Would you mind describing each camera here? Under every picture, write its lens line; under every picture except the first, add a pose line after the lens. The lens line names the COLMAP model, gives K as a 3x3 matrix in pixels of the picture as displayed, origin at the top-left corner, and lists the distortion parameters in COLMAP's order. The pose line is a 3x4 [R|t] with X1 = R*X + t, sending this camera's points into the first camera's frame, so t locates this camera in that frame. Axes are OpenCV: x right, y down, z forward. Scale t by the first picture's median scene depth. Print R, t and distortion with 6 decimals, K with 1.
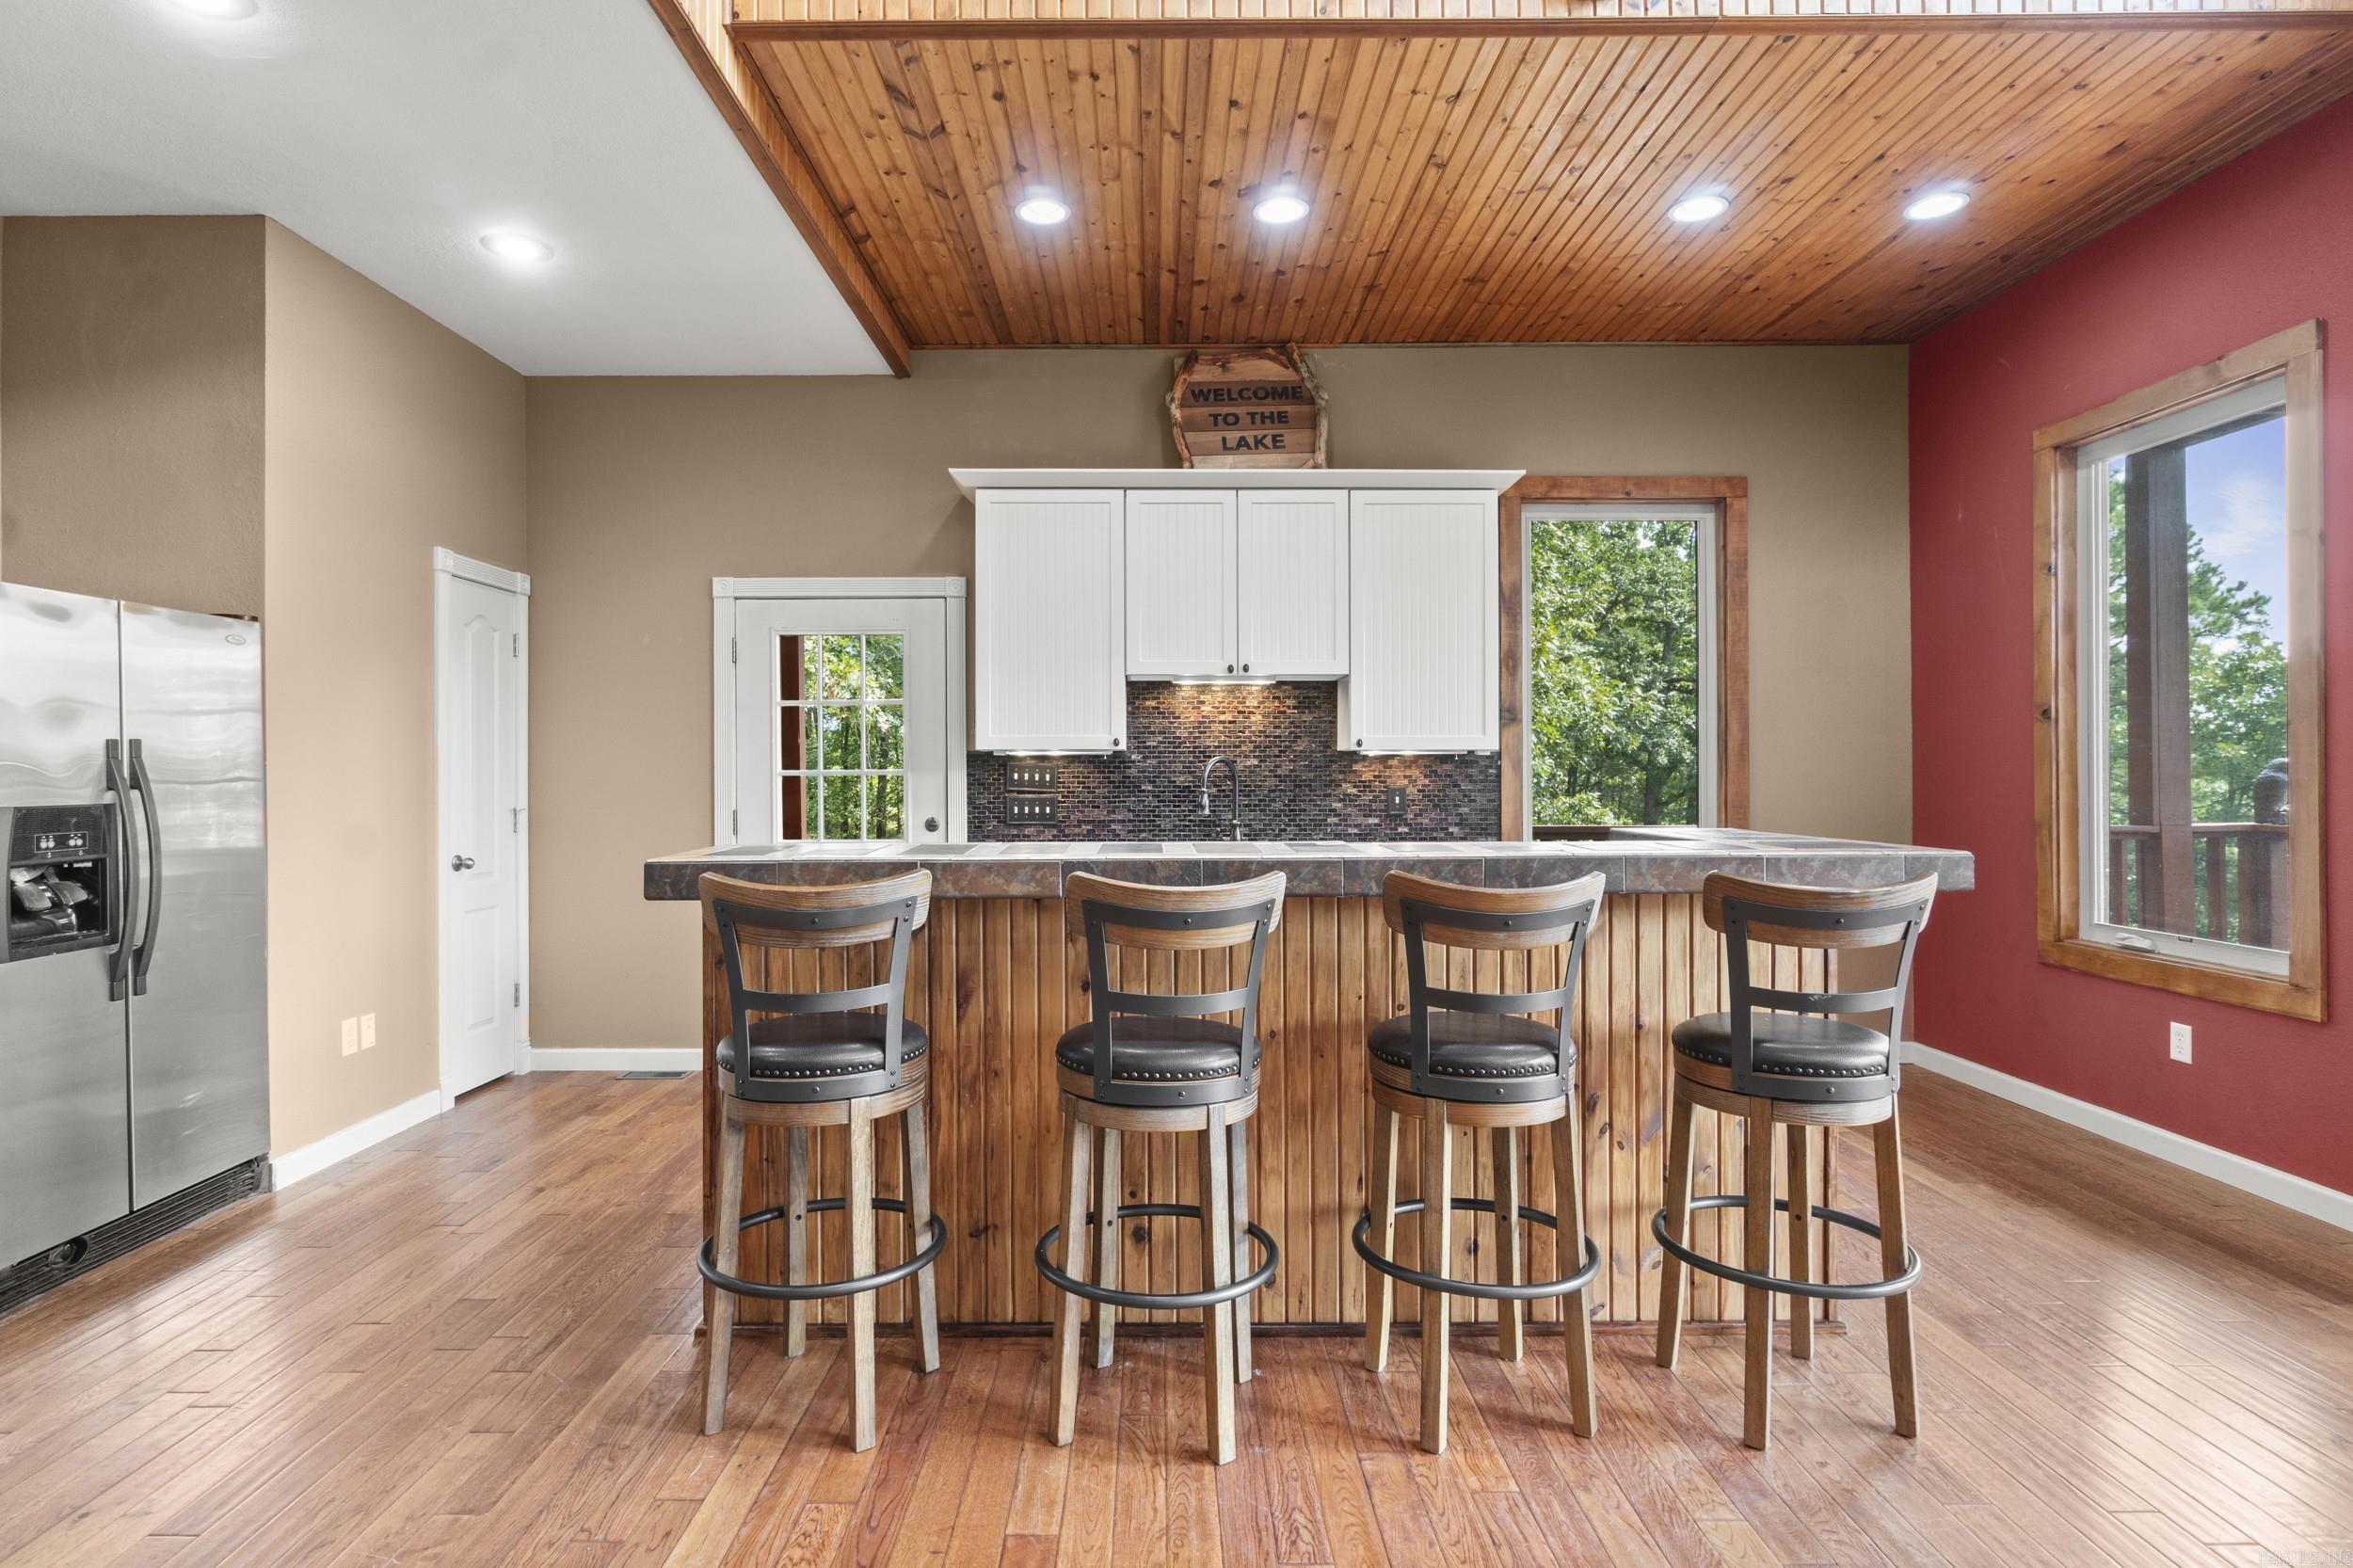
lens RADIAL K [[1186.3, 0, 1169.9], [0, 1186.3, 782.4], [0, 0, 1]] dist [-0.000729, 0.002816]
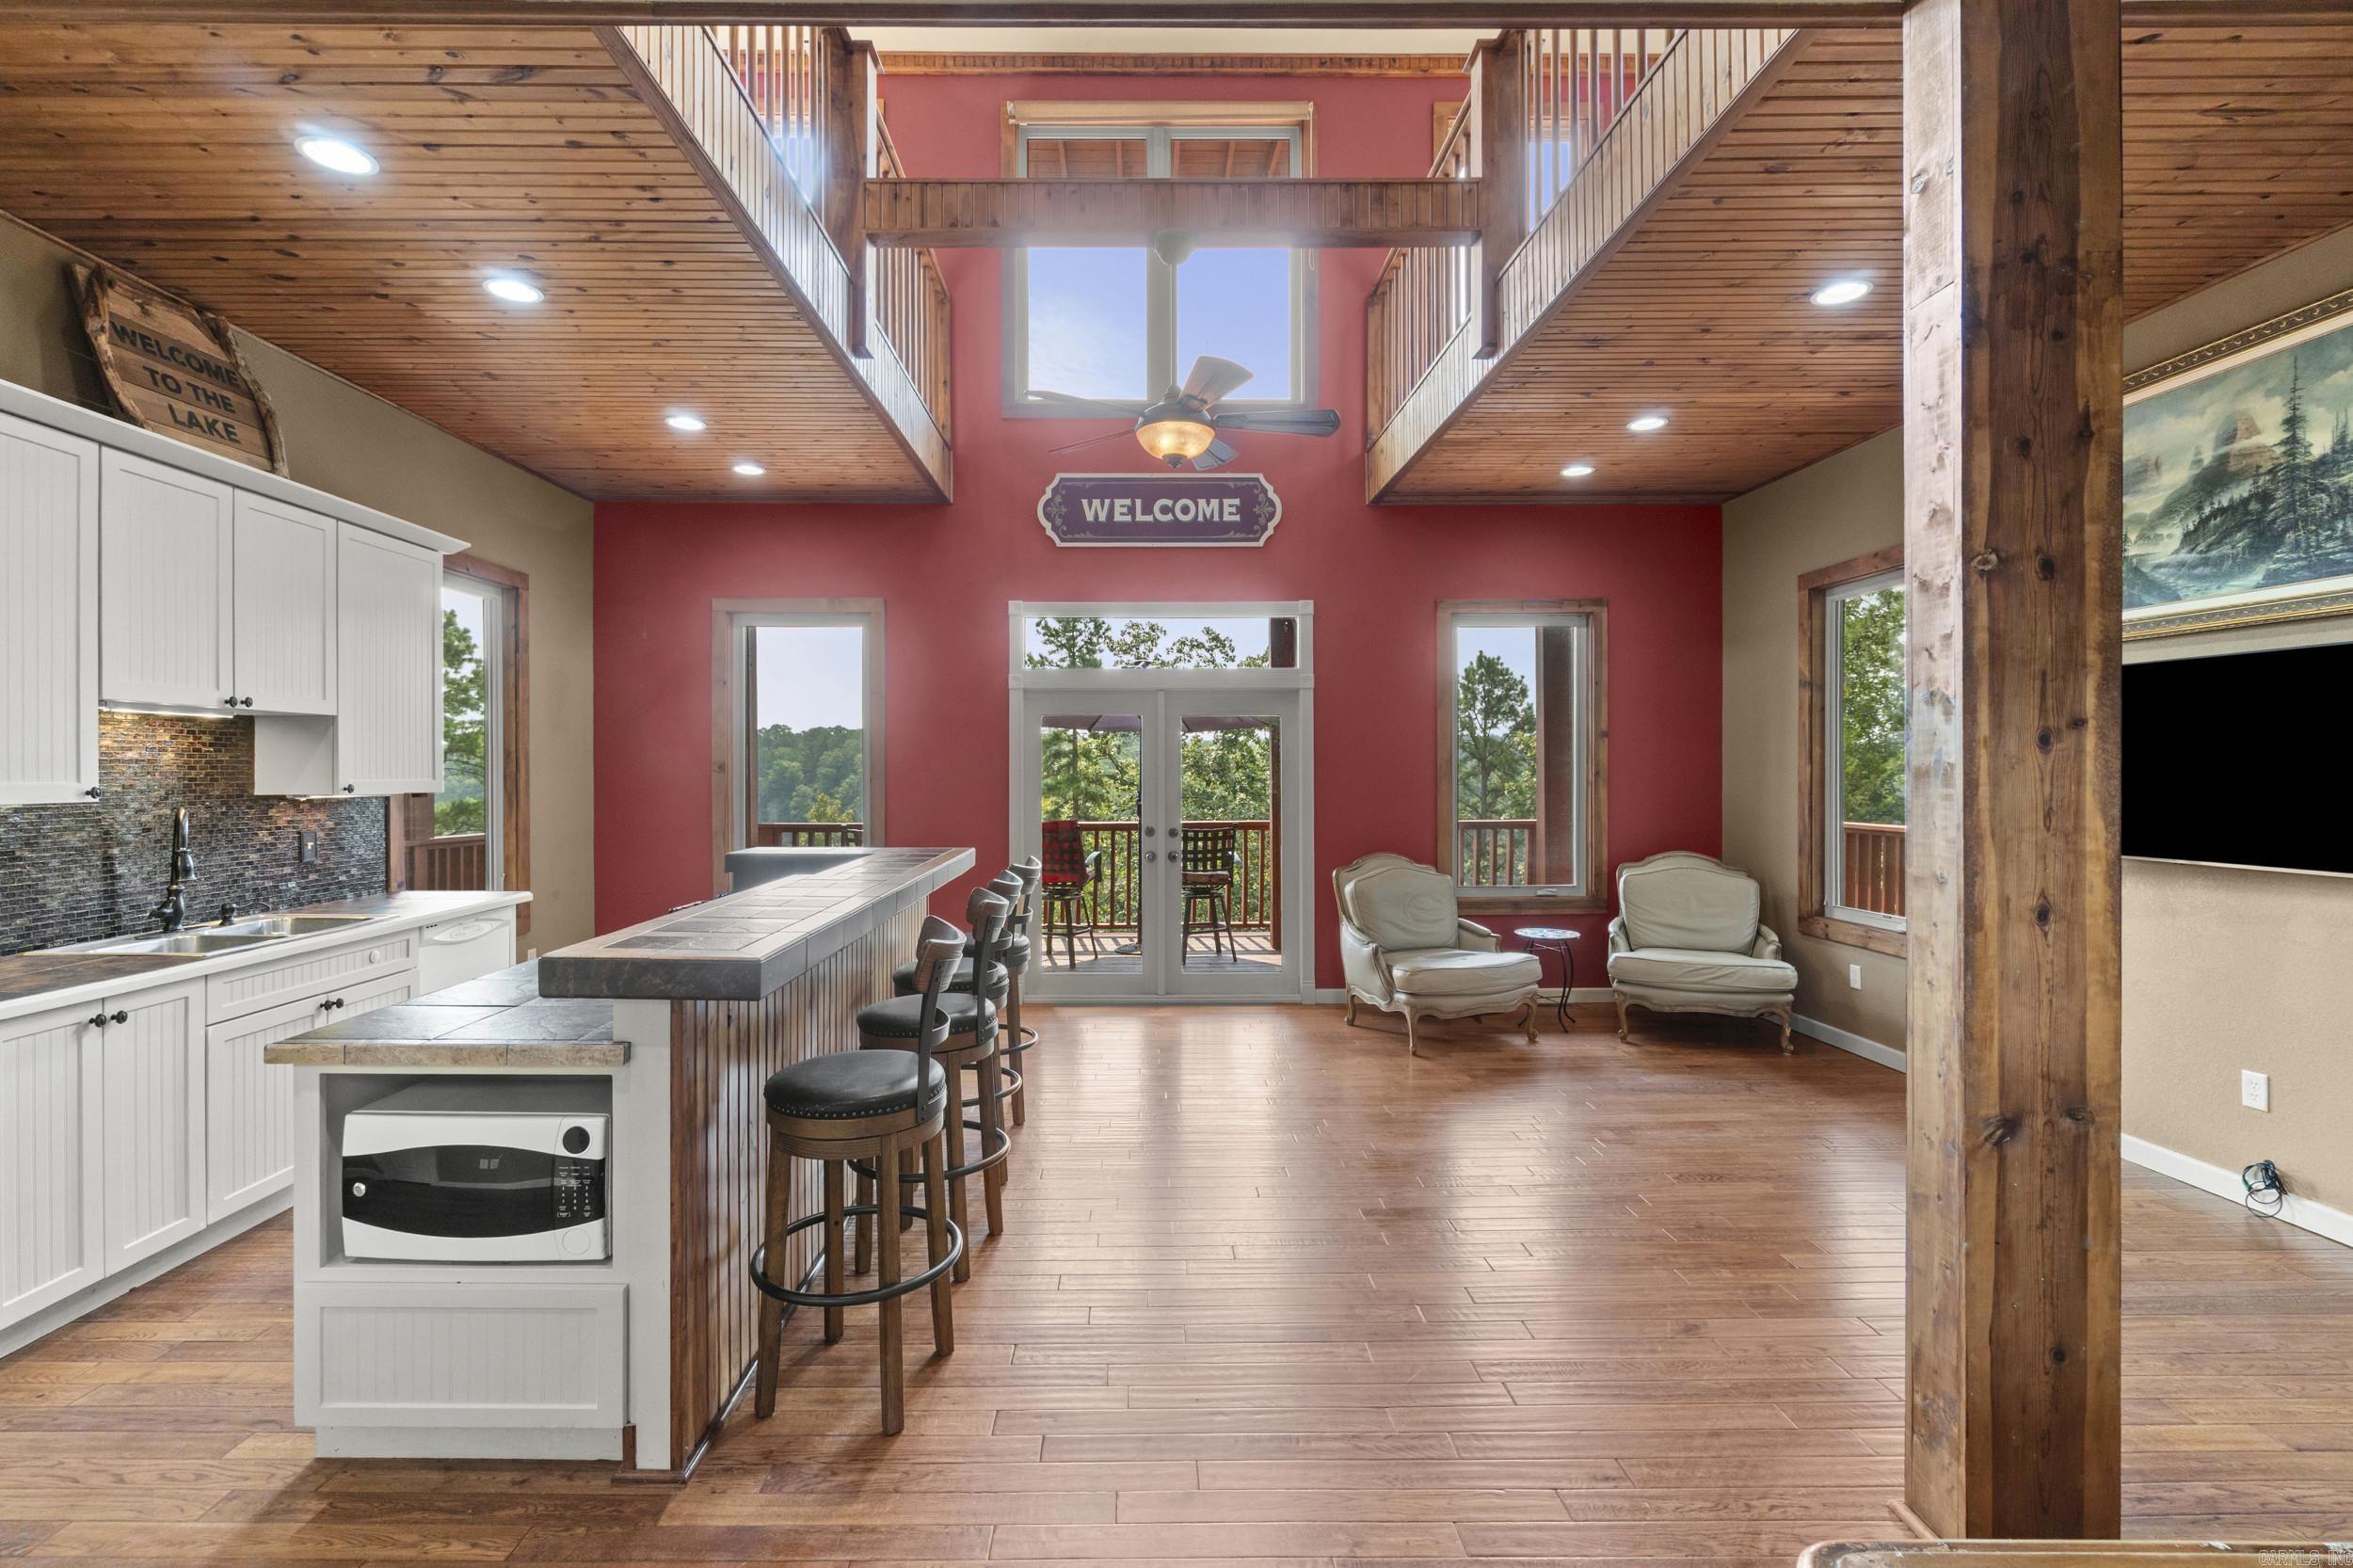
lens RADIAL K [[1023.5, 0, 1135.4], [0, 1023.5, 771.9], [0, 0, 1]] dist [-0.009769, 0.002874]
pose [[-0.001088, 0.001009, 0.999999, -0.632558], [0.005475, 0.999985, -0.001003, -0.040397], [-0.999984, 0.005474, -0.001094, 0.352865]]
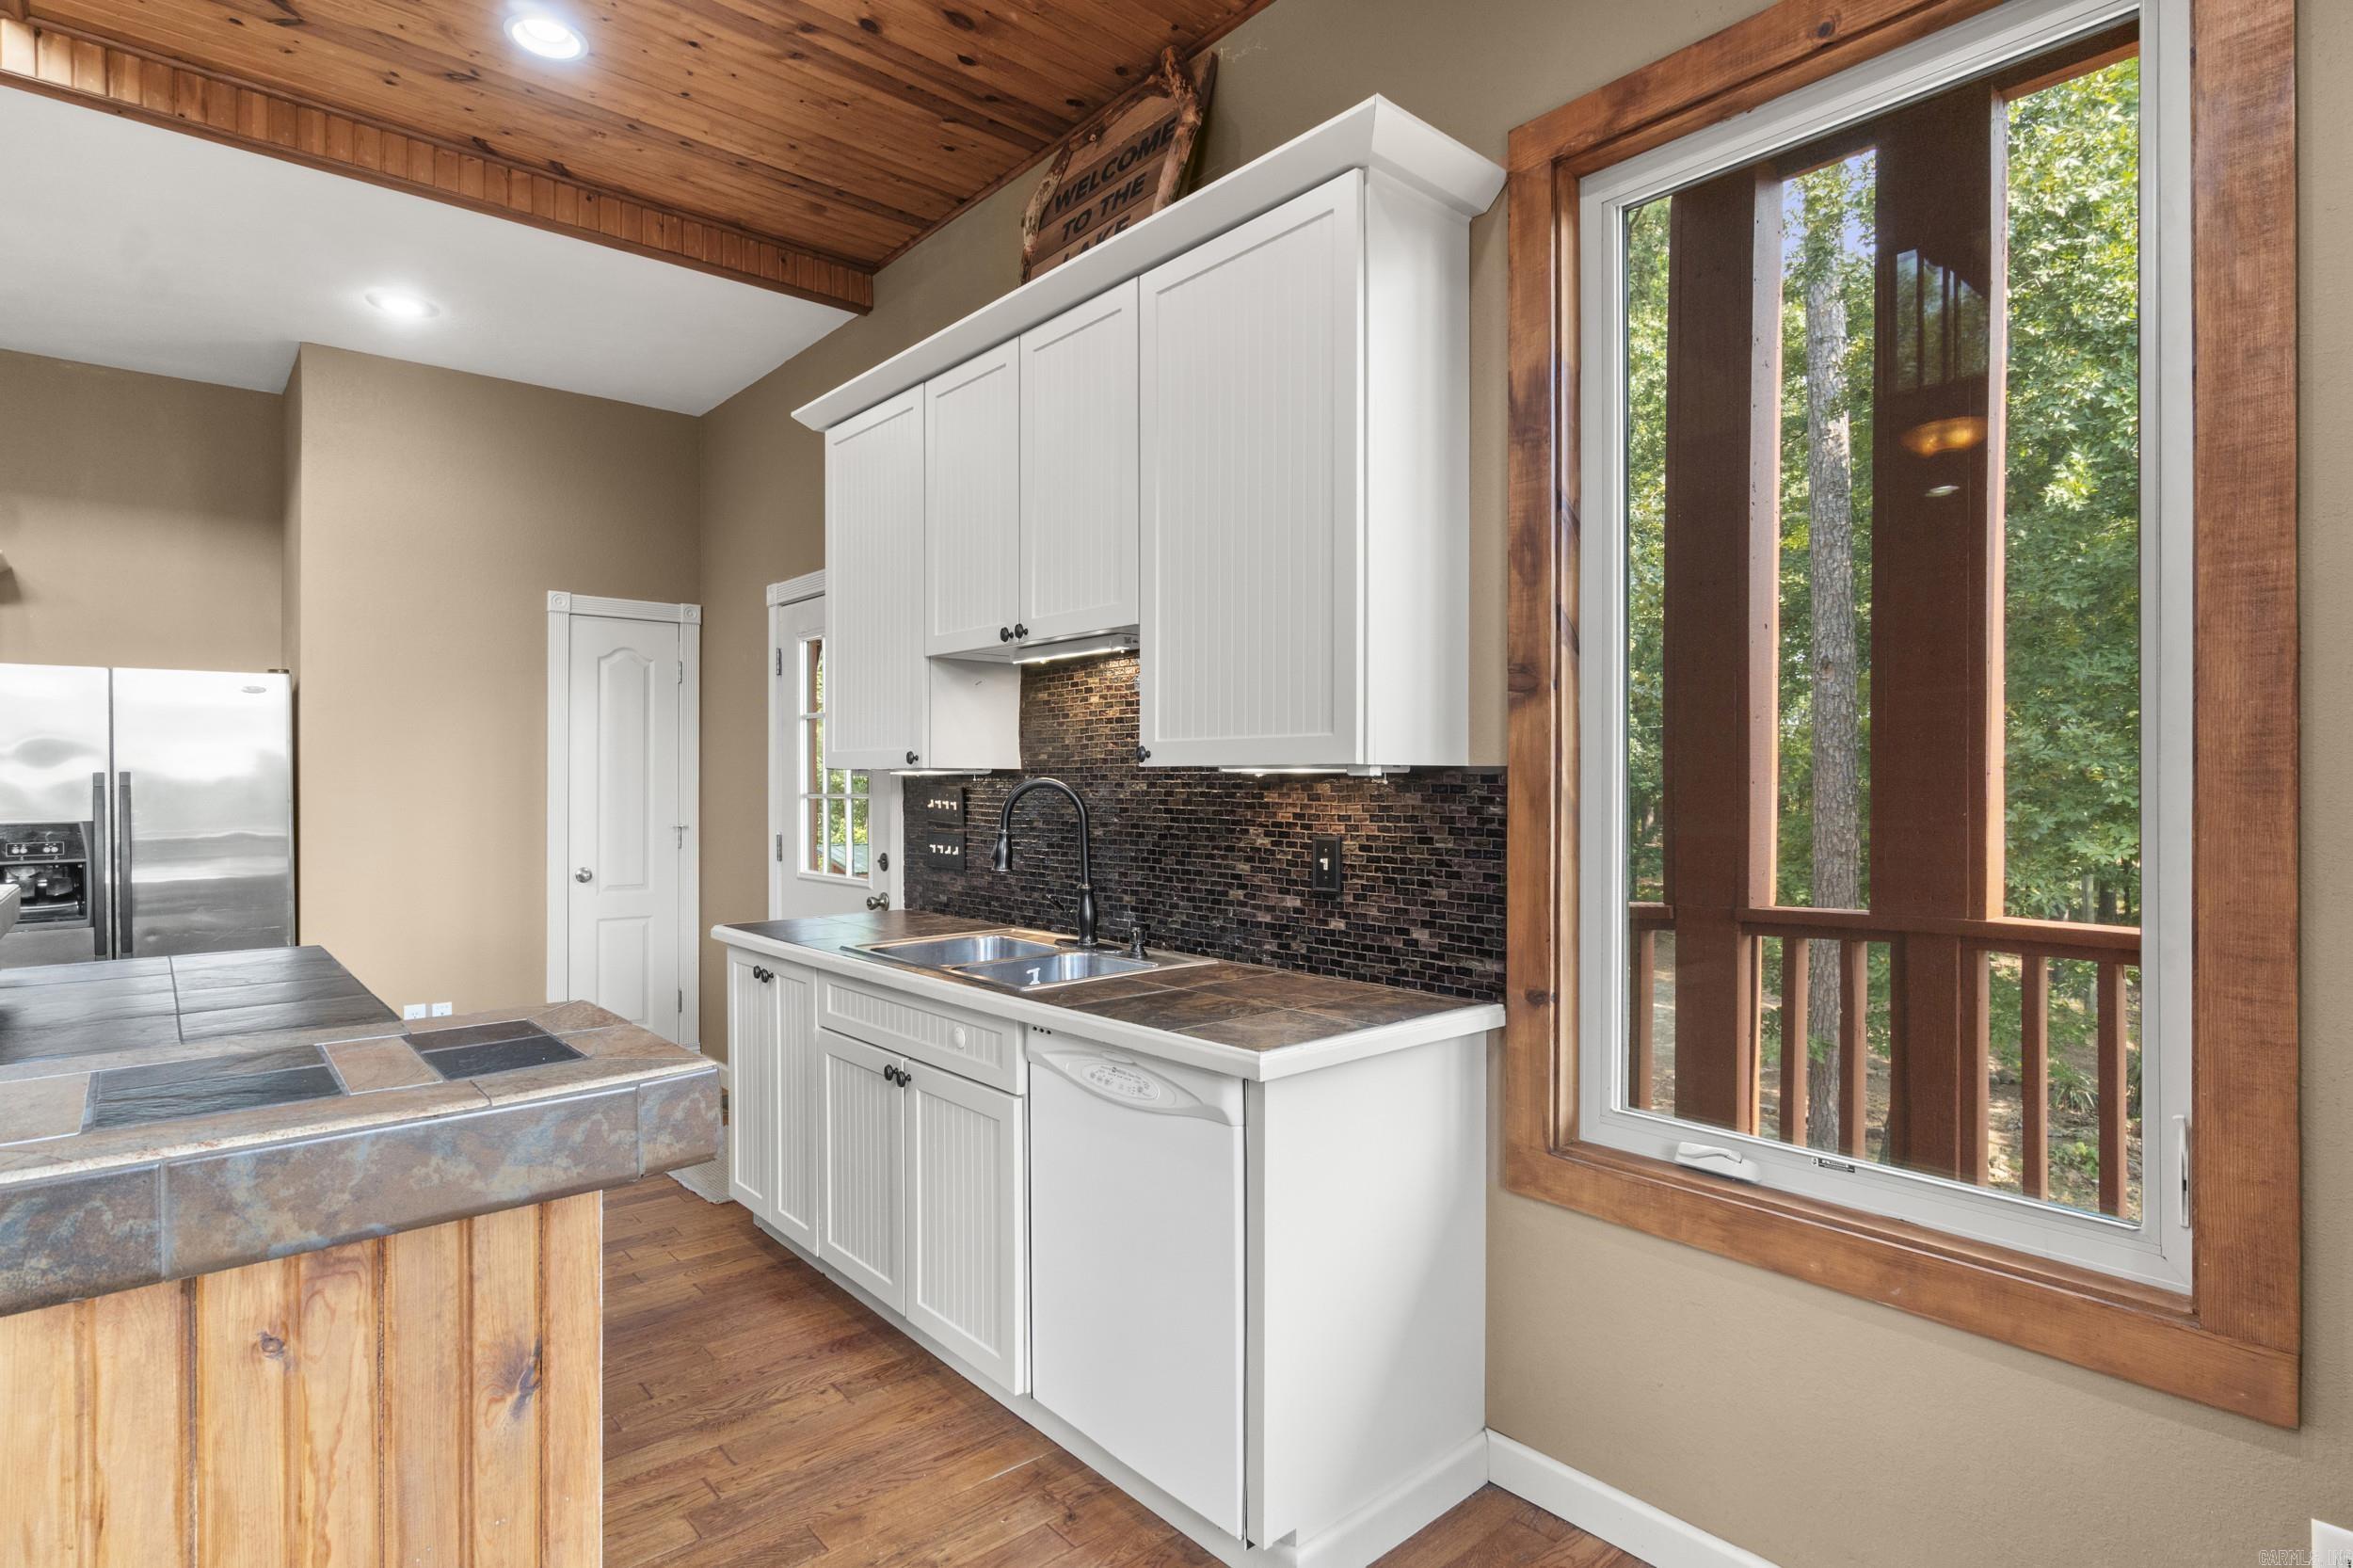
lens RADIAL K [[1186.3, 0, 1166.0], [0, 1186.3, 782.0], [0, 0, 1]] dist [-0.000729, 0.002816]
pose [[0.648313, 0.003516, -0.761366, 0.540985], [-0.006093, 0.999981, -0.000570, -0.019472], [0.761350, 0.005008, 0.648322, 0.640099]]
